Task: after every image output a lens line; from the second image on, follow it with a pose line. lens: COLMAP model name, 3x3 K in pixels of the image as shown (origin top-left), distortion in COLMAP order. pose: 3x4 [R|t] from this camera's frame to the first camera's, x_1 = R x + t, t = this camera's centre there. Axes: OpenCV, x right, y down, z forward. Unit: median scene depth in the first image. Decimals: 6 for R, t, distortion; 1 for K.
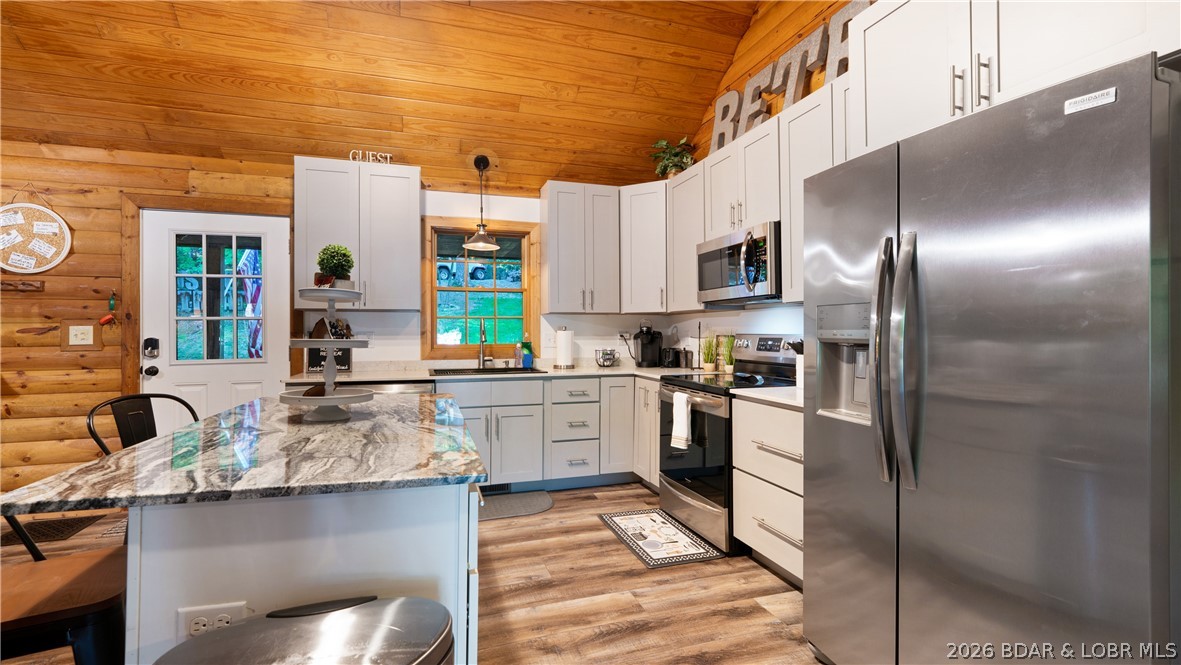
lens RADIAL K [[507.8, 0, 580.1], [0, 507.8, 330.4], [0, 0, 1]] dist [-0.005584, -0.000389]
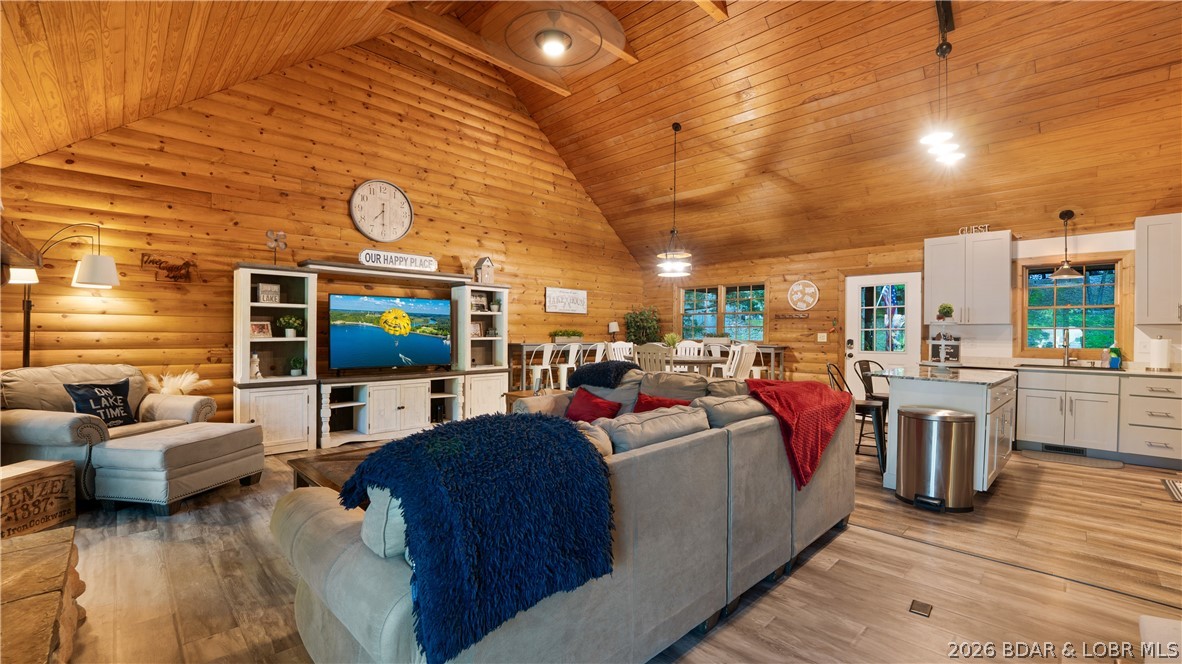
lens RADIAL K [[491.3, 0, 591.0], [0, 491.3, 332.0], [0, 0, 1]] dist [-0.017798, 0.000282]
pose [[0.456467, 0.005374, -0.889724, 0.432234], [-0.008750, 0.999961, 0.001550, -0.007961], [0.889697, 0.007078, 0.456496, -0.833479]]
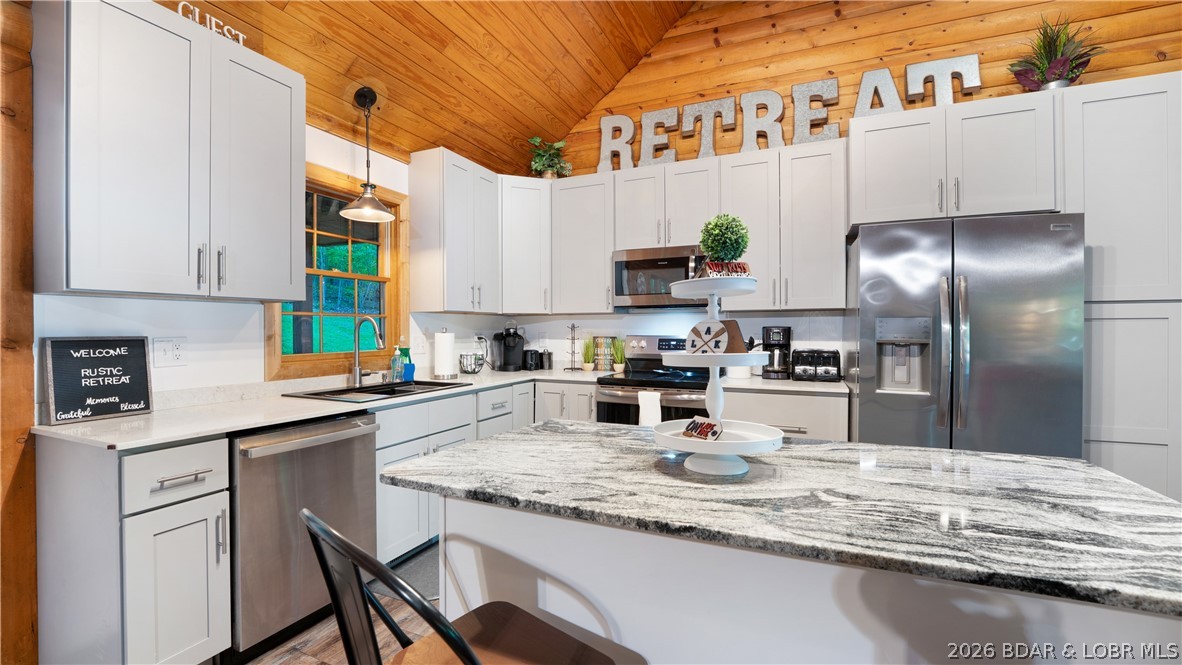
lens RADIAL K [[495.8, 0, 585.3], [0, 495.8, 329.2], [0, 0, 1]] dist [-0.028511, 0.004881]
pose [[0.670219, 0.001845, 0.742161, -0.570902], [-0.001699, 0.999998, -0.000951, -0.005897], [-0.742161, -0.000624, 0.670221, 0.354228]]
